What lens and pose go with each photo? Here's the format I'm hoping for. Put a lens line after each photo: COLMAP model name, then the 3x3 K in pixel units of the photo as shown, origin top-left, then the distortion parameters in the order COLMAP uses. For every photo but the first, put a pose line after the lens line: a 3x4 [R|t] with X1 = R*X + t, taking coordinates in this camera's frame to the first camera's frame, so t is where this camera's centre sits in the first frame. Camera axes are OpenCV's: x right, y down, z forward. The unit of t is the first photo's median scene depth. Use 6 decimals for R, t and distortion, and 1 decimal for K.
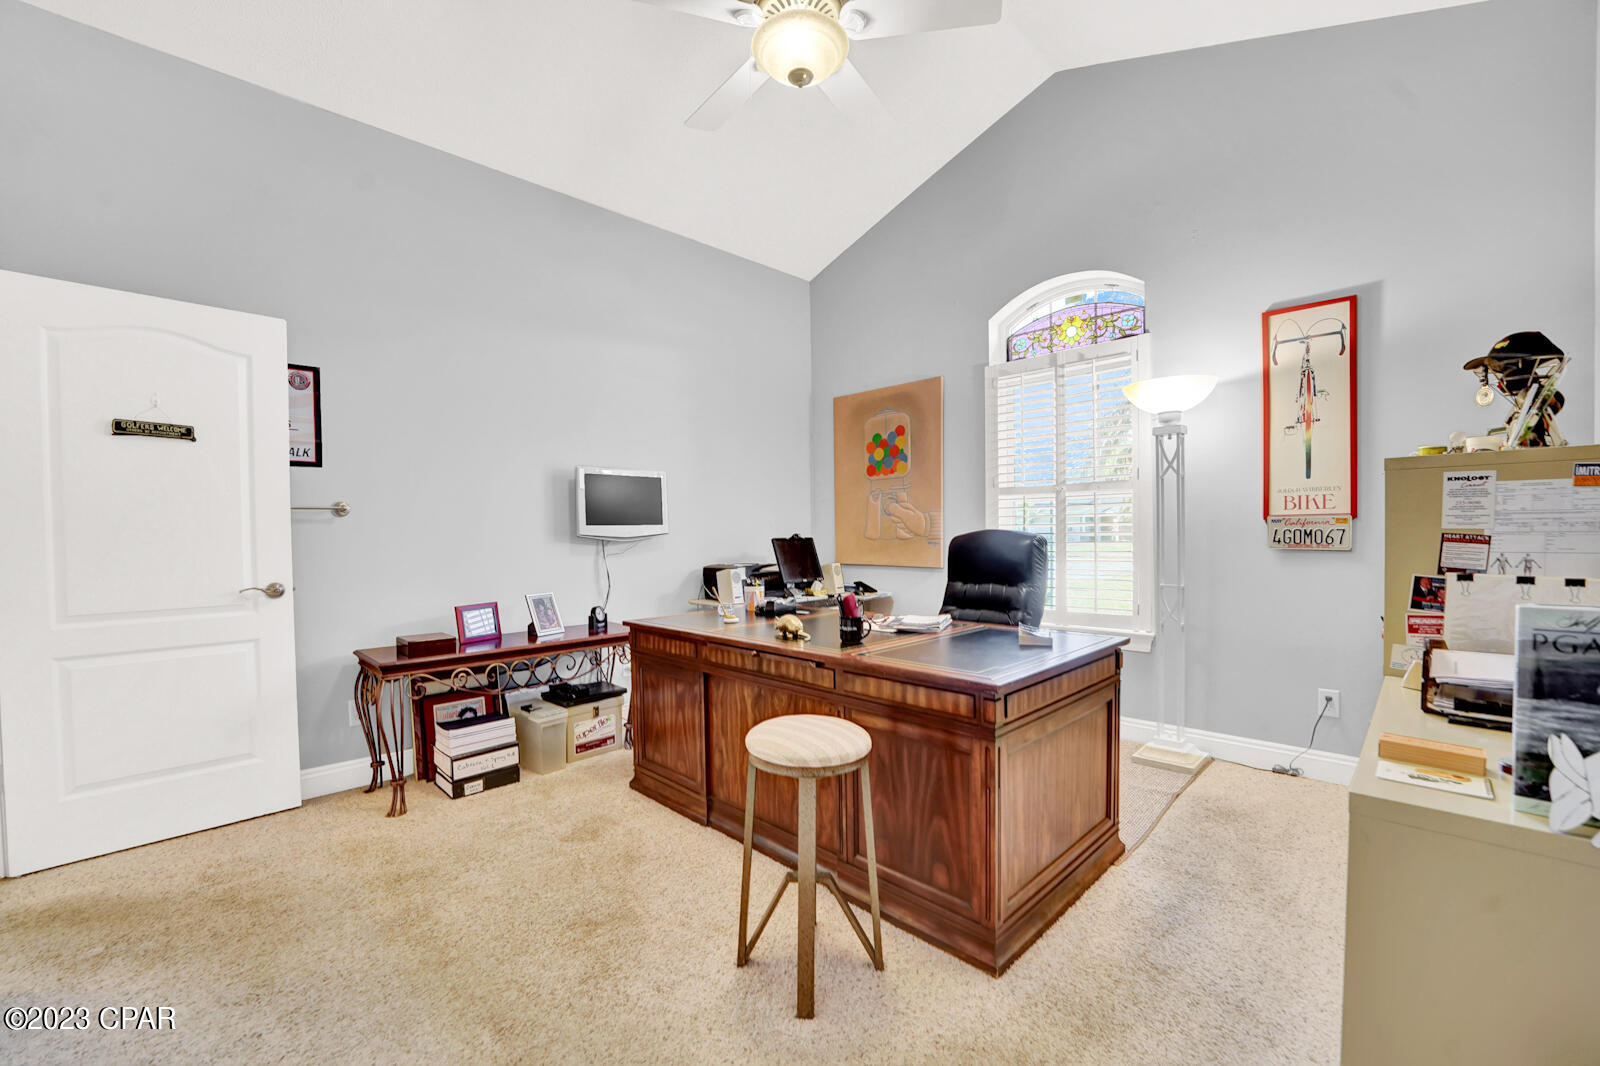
lens RADIAL K [[654.1, 0, 795.1], [0, 654.1, 545.0], [0, 0, 1]] dist [-0.030787, 0.004273]
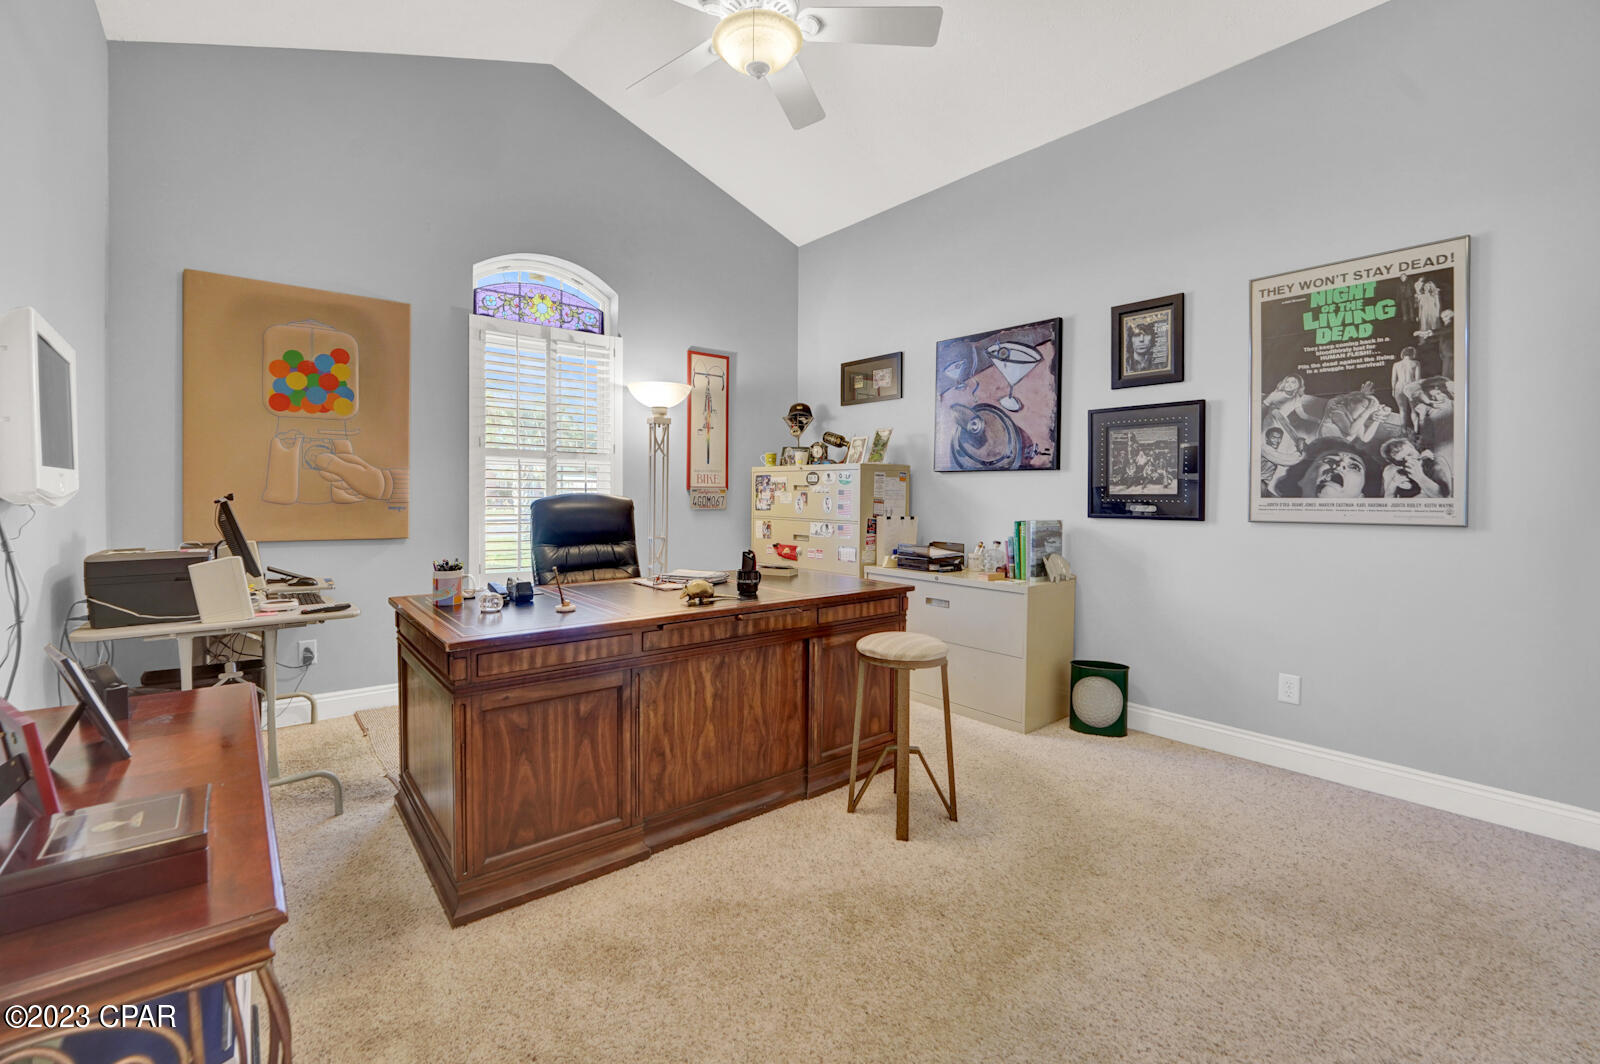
lens RADIAL K [[665.4, 0, 775.3], [0, 665.4, 516.3], [0, 0, 1]] dist [-0.024459, -0.000042]
pose [[0.105063, -0.016535, 0.994328, -0.733190], [0.012951, 0.999800, 0.015258, 0.001519], [-0.994381, 0.011274, 0.105256, 0.600012]]
